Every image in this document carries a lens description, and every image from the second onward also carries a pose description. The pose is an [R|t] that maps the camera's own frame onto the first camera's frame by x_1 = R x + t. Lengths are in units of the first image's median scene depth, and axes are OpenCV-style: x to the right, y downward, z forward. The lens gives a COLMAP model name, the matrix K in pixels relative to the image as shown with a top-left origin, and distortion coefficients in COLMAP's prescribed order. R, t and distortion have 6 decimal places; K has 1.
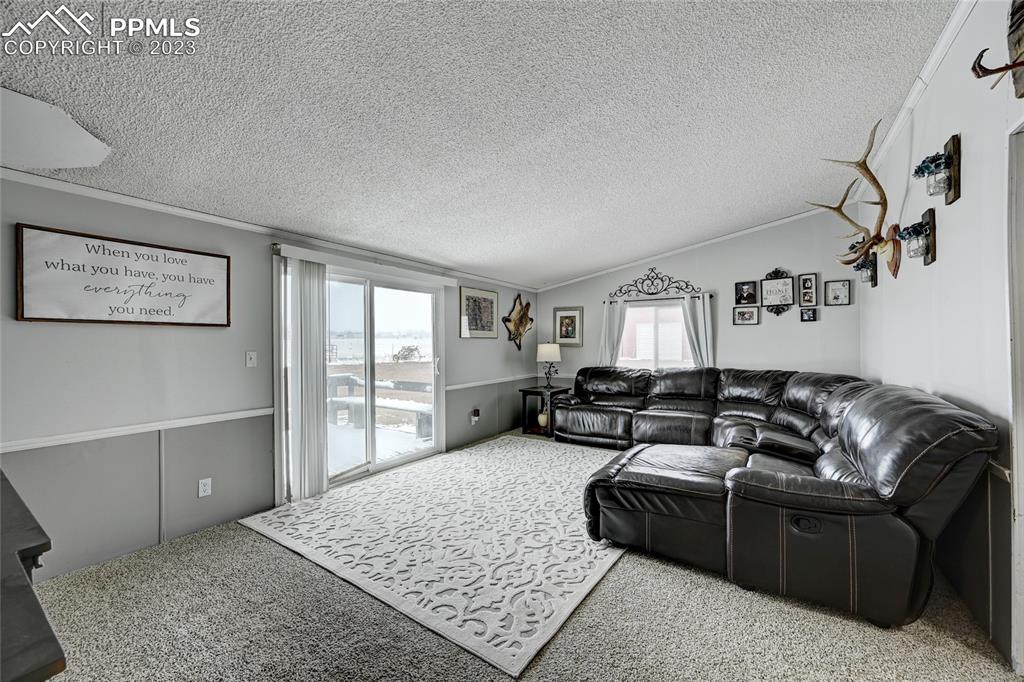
lens RADIAL K [[403.2, 0, 512.3], [0, 403.2, 344.5], [0, 0, 1]] dist [-0.001793, 0.000258]
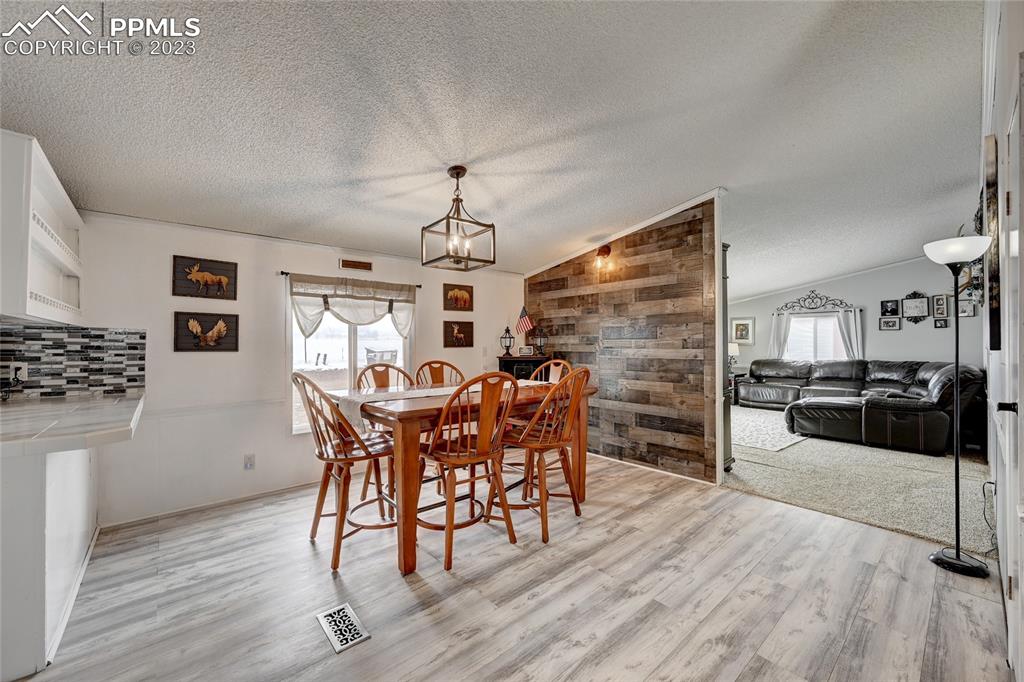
lens RADIAL K [[403.2, 0, 512.3], [0, 403.2, 344.5], [0, 0, 1]] dist [-0.001793, 0.000258]
pose [[0.963662, 0.003423, -0.267102, -0.350553], [-0.003656, 0.999993, -0.000377, 0.008087], [0.267099, 0.001340, 0.963668, -0.780597]]
